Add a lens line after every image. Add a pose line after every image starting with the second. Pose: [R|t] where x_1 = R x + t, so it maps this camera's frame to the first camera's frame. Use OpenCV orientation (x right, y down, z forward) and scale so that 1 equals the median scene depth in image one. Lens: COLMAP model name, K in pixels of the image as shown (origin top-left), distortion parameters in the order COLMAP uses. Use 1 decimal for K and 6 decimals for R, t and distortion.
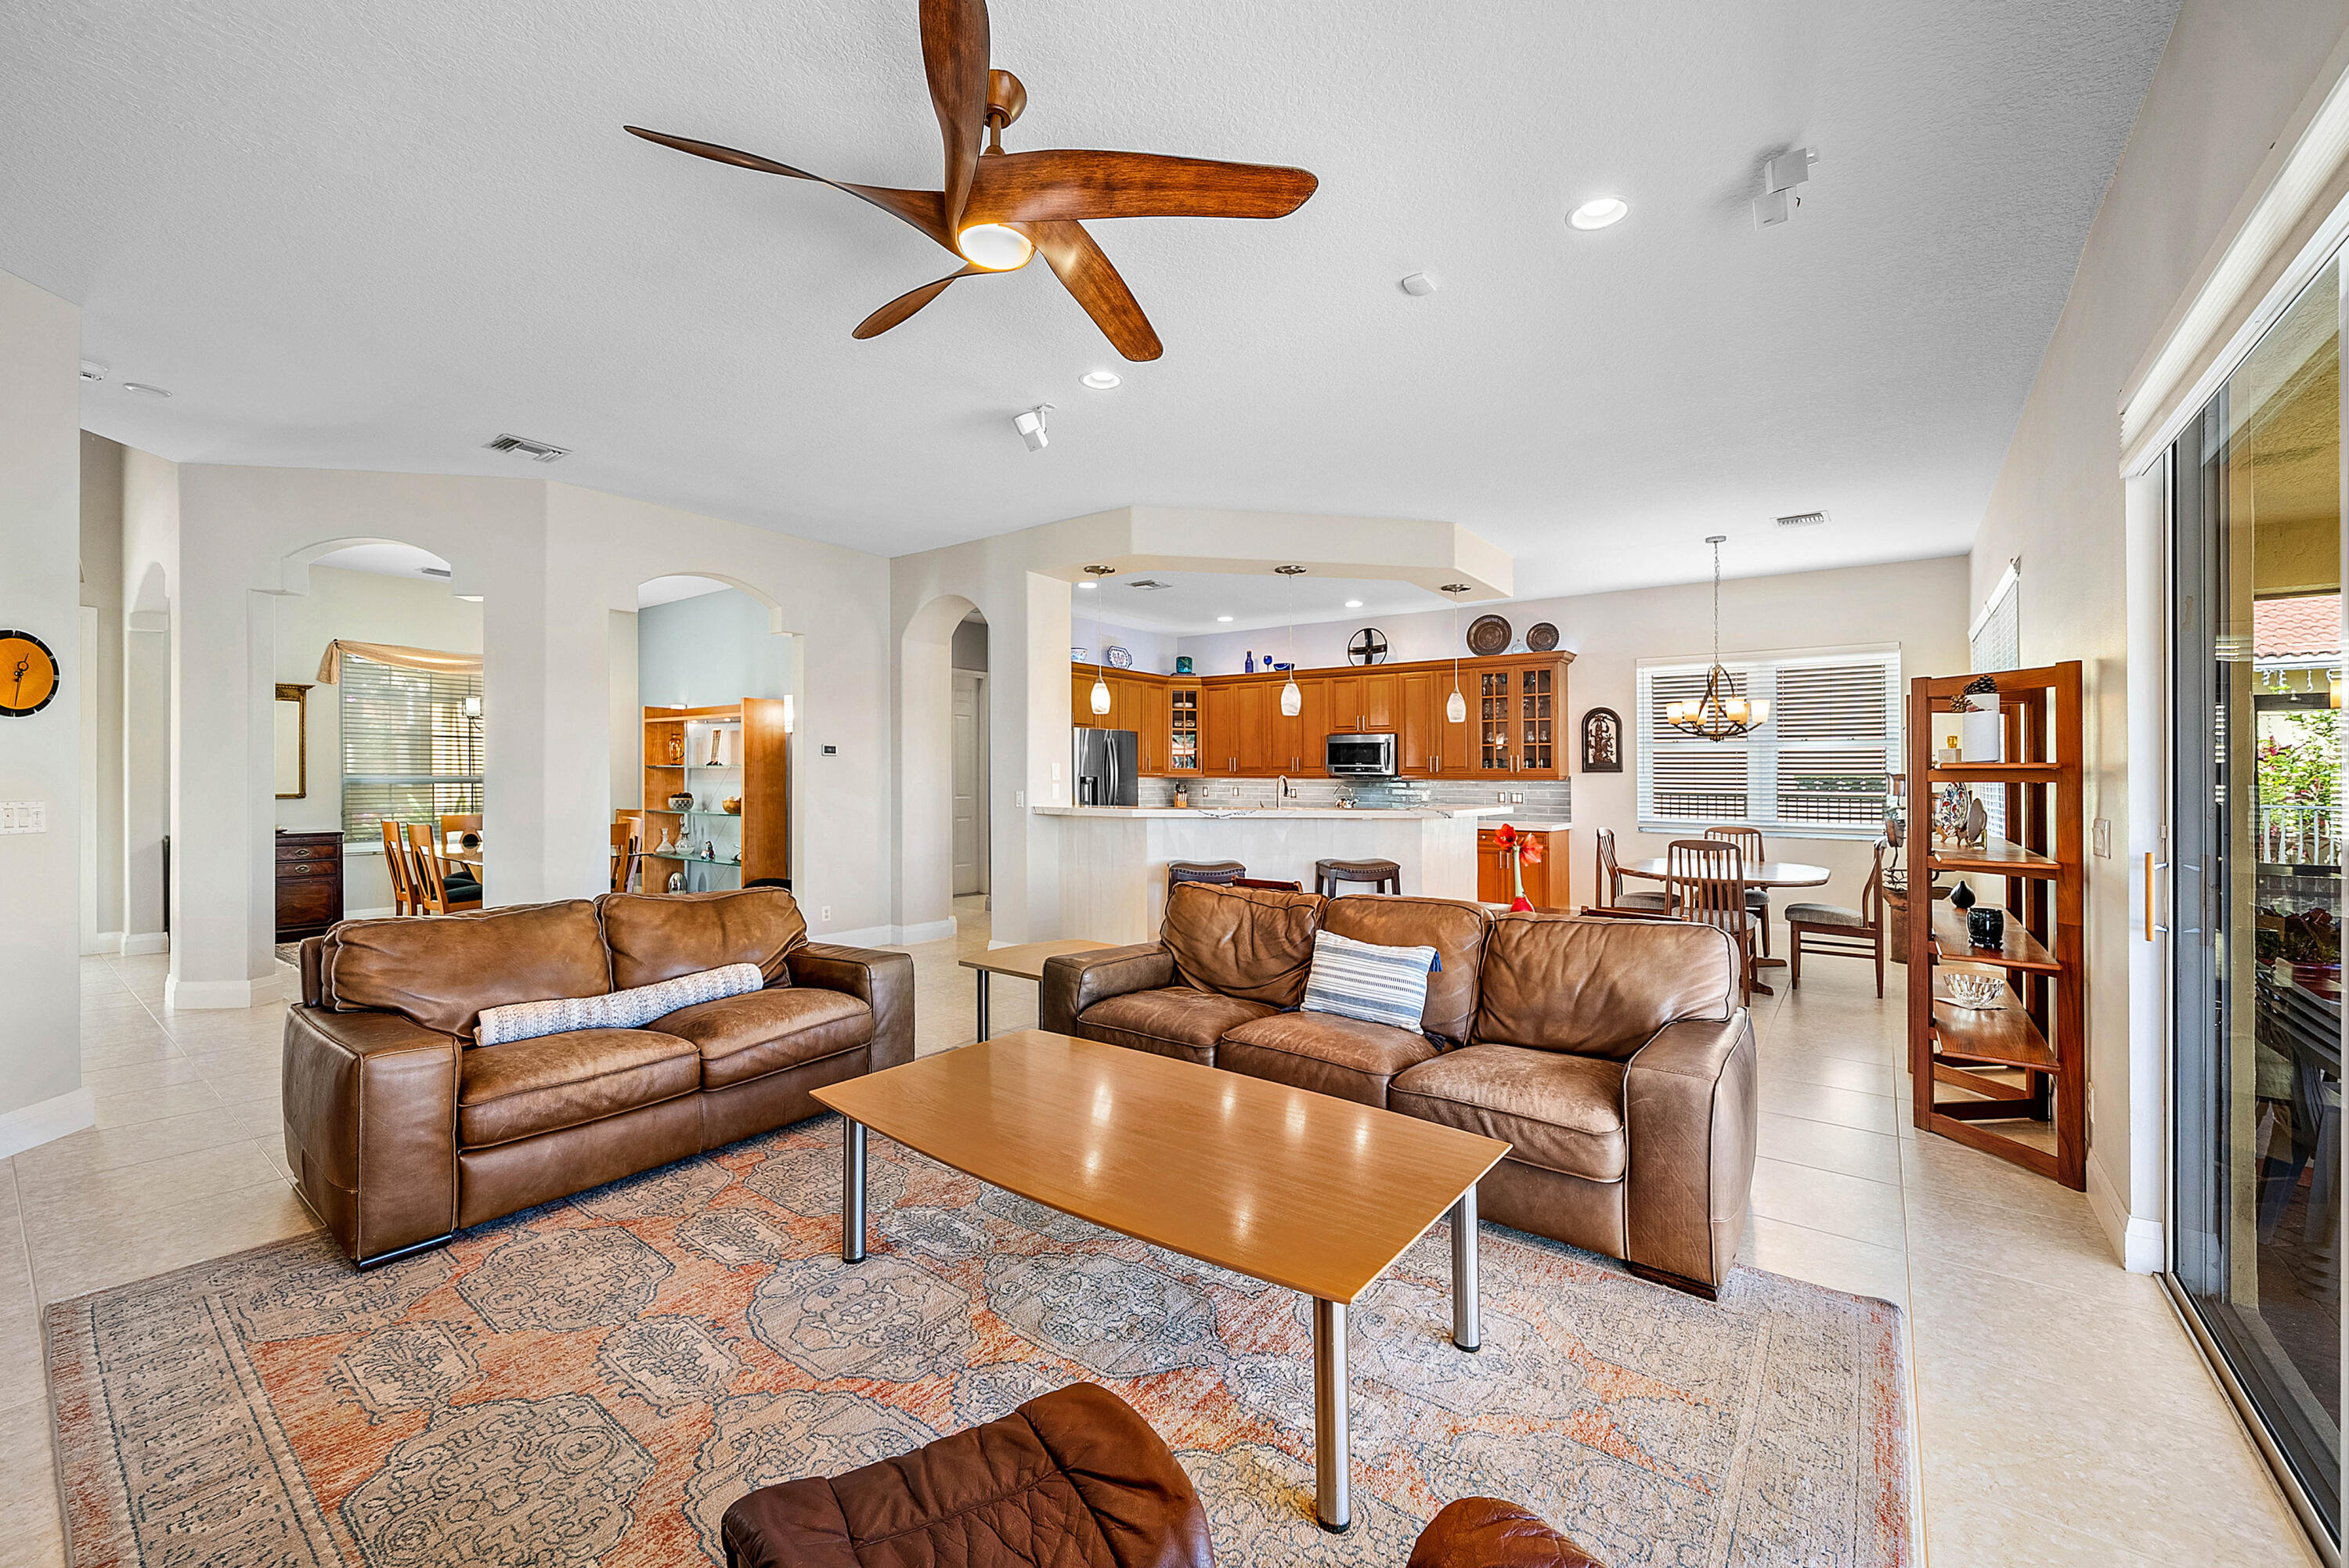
lens RADIAL K [[898.6, 0, 1170.8], [0, 898.6, 774.7], [0, 0, 1]] dist [0.002611, 0.000110]
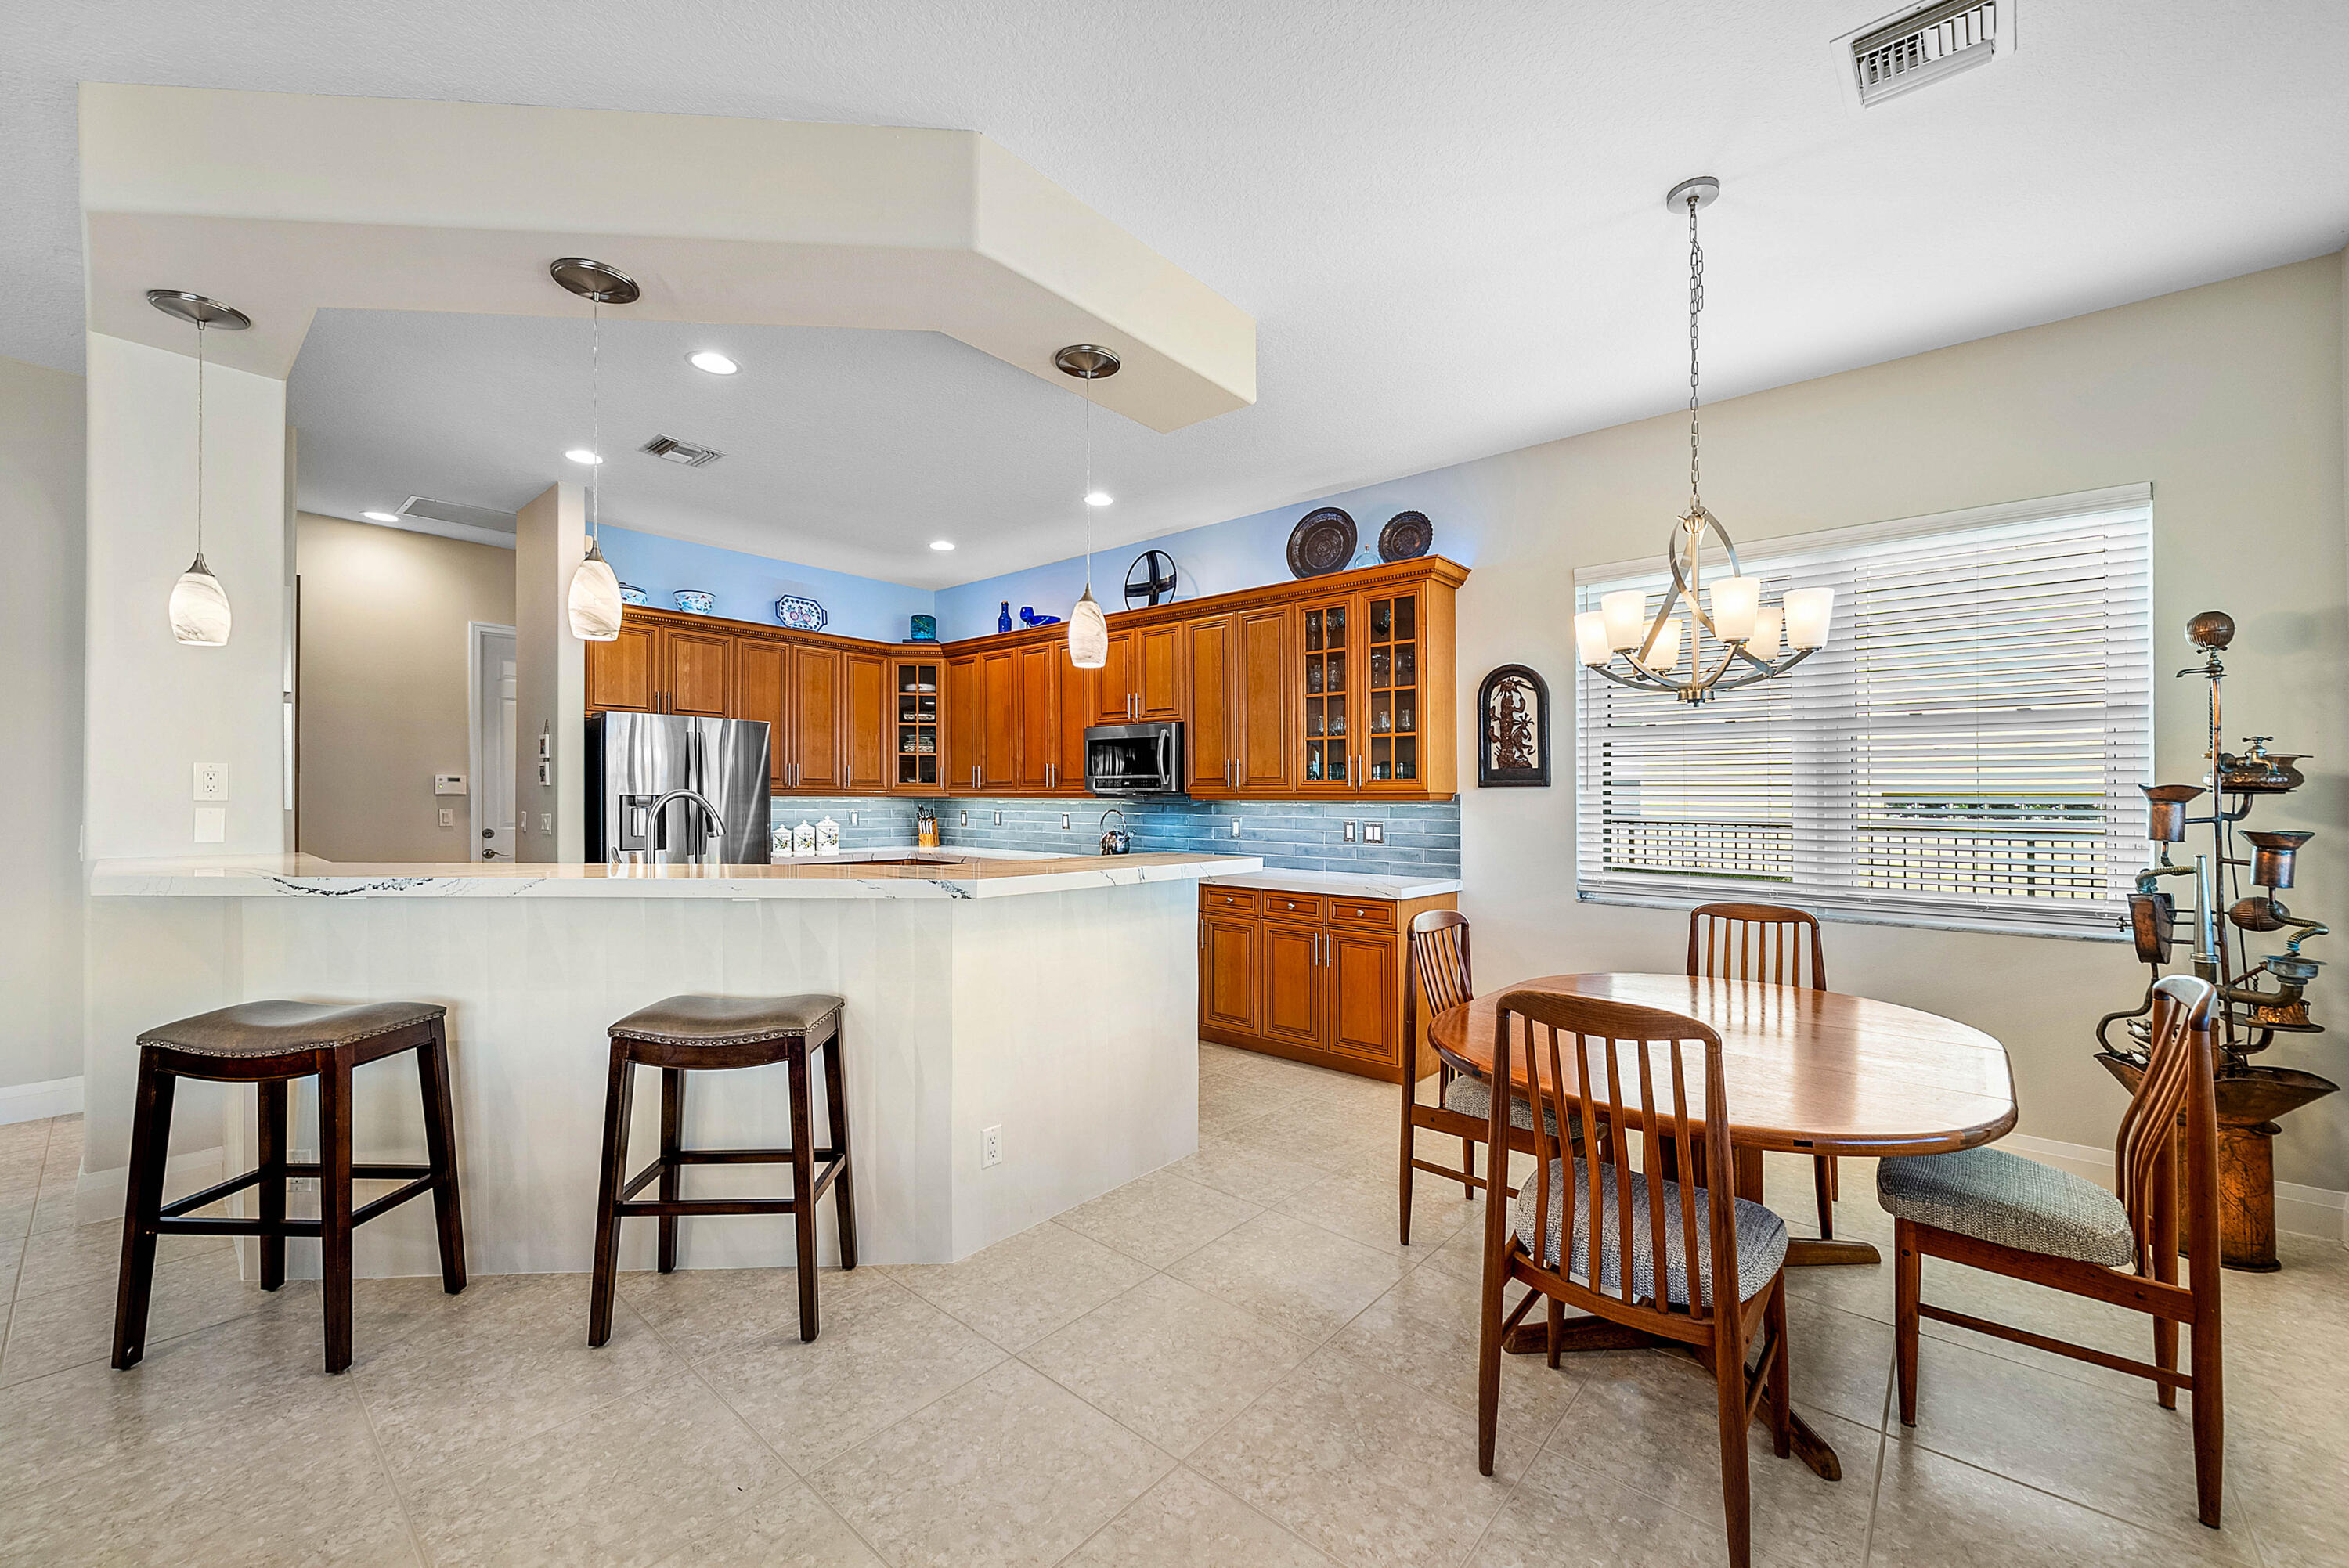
lens RADIAL K [[898.6, 0, 1170.1], [0, 898.6, 798.5], [0, 0, 1]] dist [0.002611, 0.000110]
pose [[0.997805, 0.001529, -0.066206, 0.303511], [-0.001458, 0.999998, 0.001109, 0.003761], [0.066208, -0.001010, 0.997805, 0.443590]]
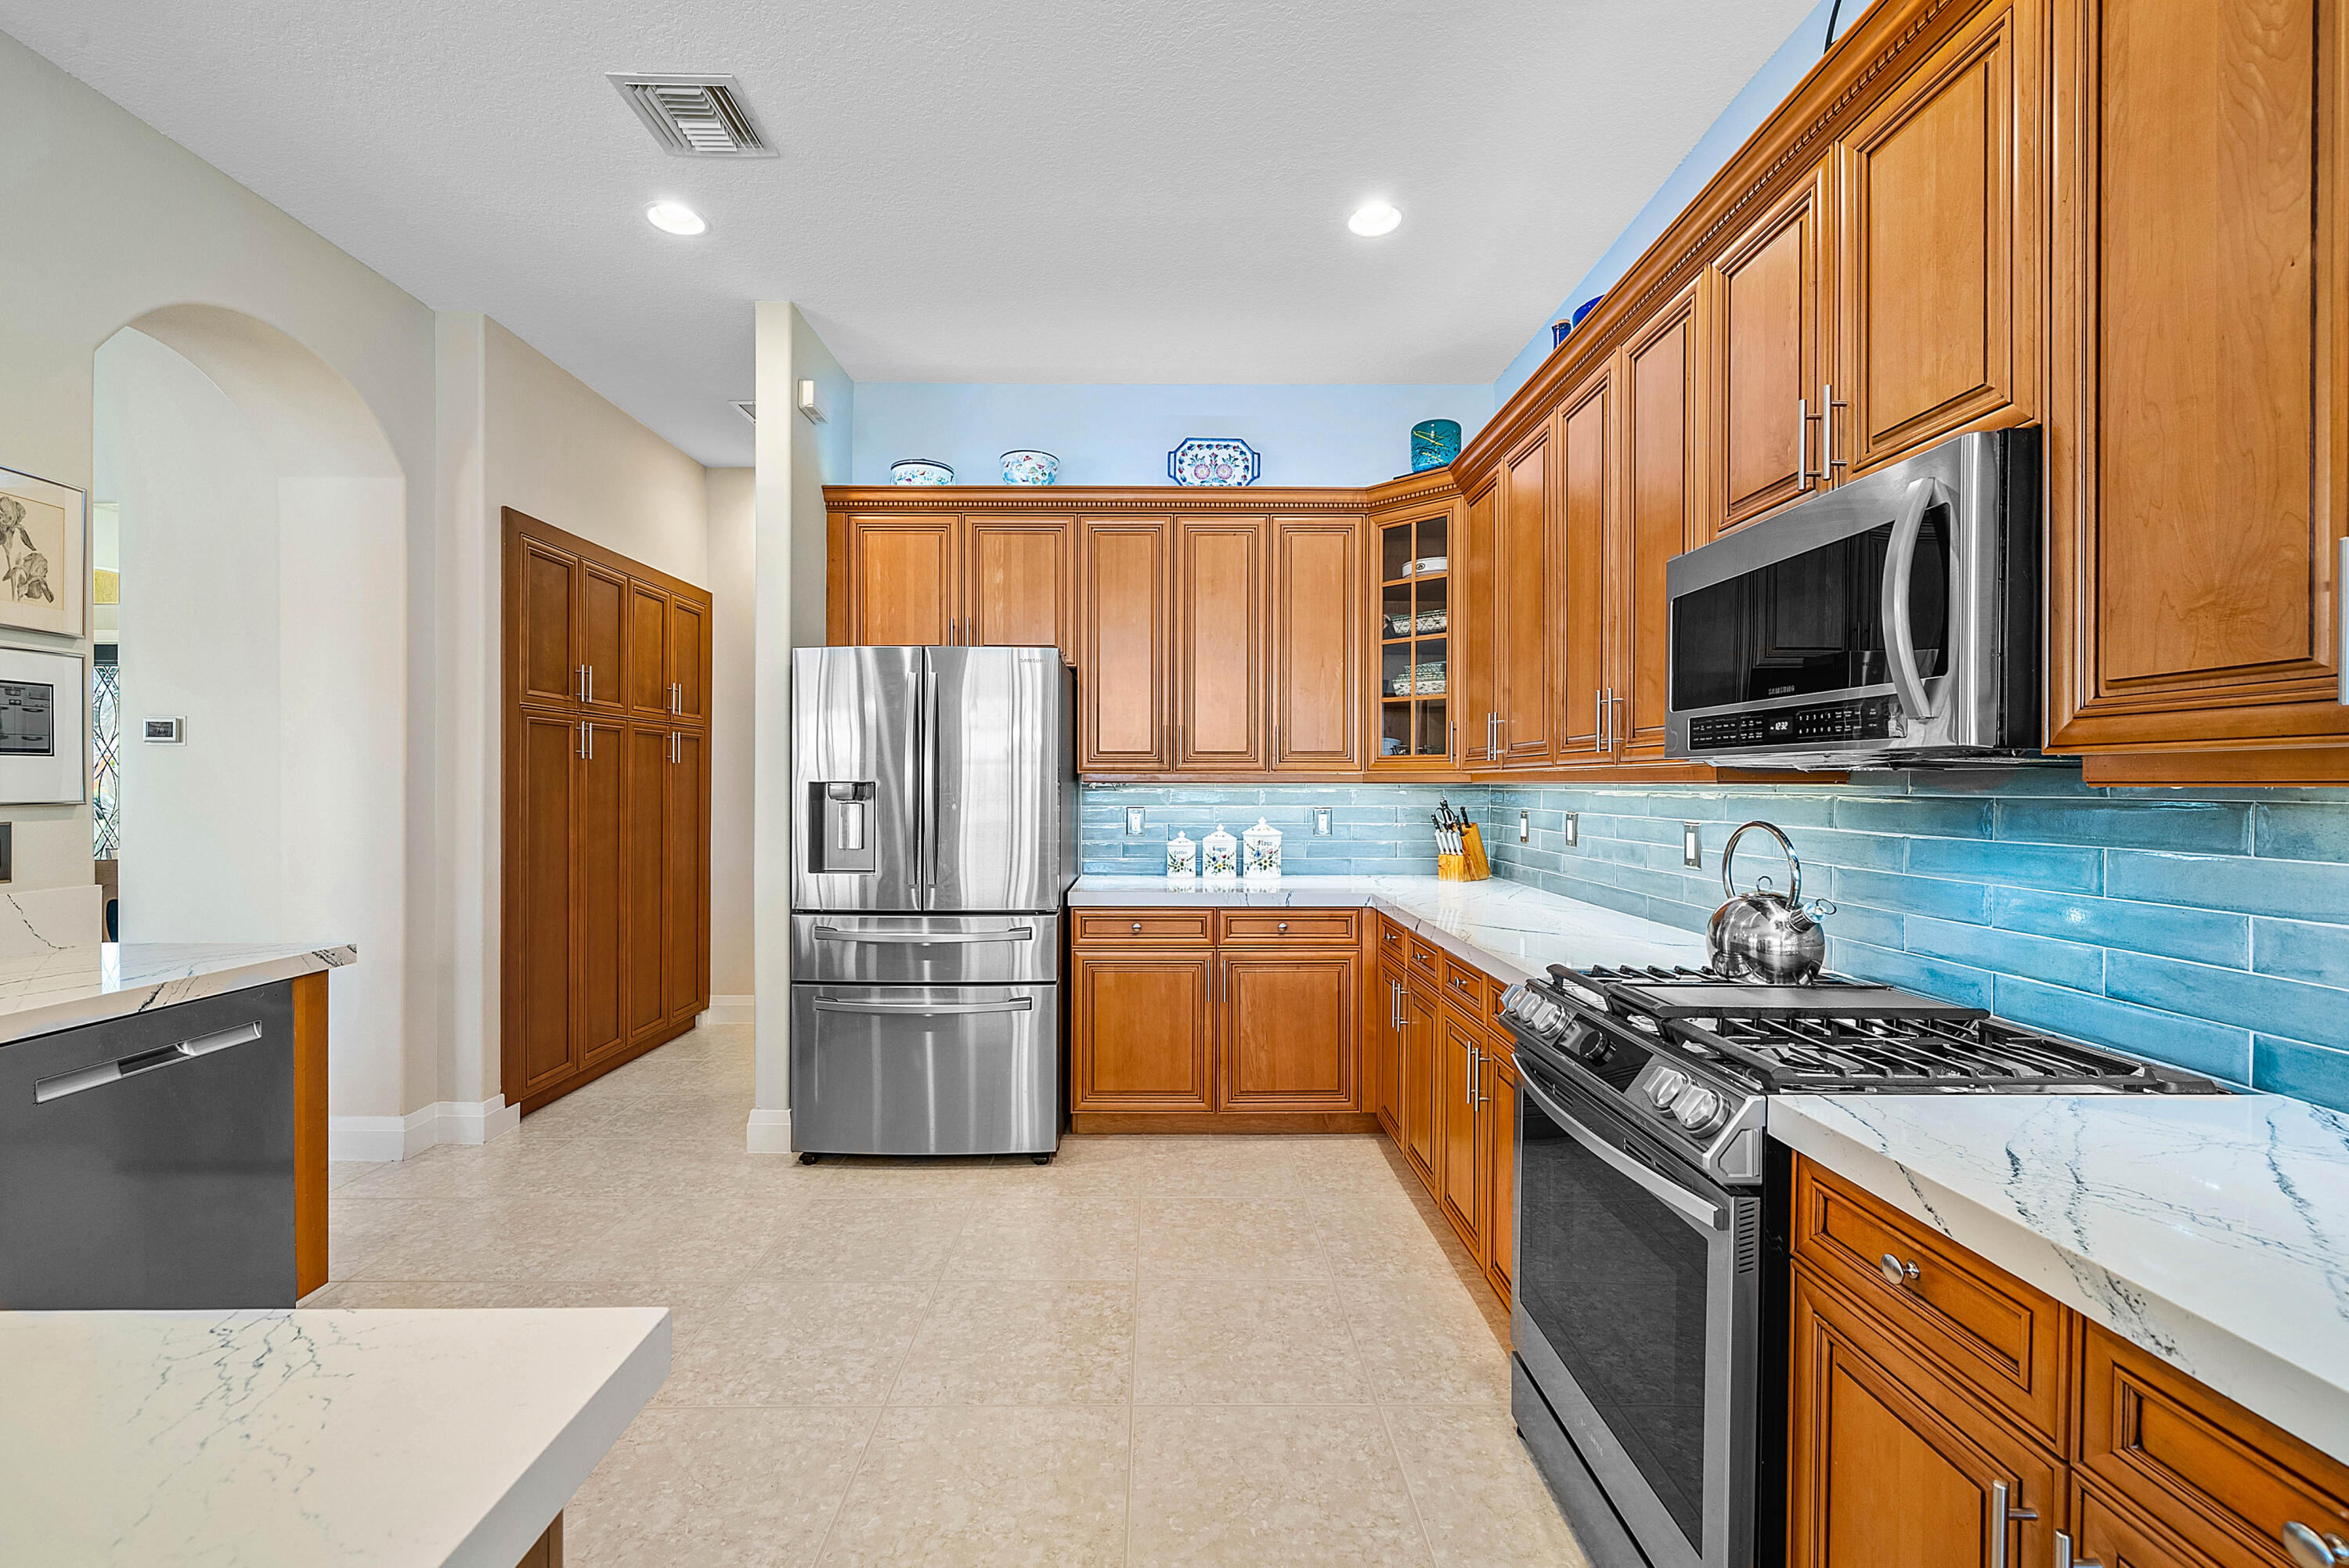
lens RADIAL K [[984.1, 0, 1180.2], [0, 984.1, 794.6], [0, 0, 1]] dist [-0.002196, 0.000378]
pose [[0.619447, 0.003151, -0.785032, 0.307781], [0.005609, 0.999949, 0.008440, 0.004634], [0.785018, -0.009632, 0.619398, 0.882048]]
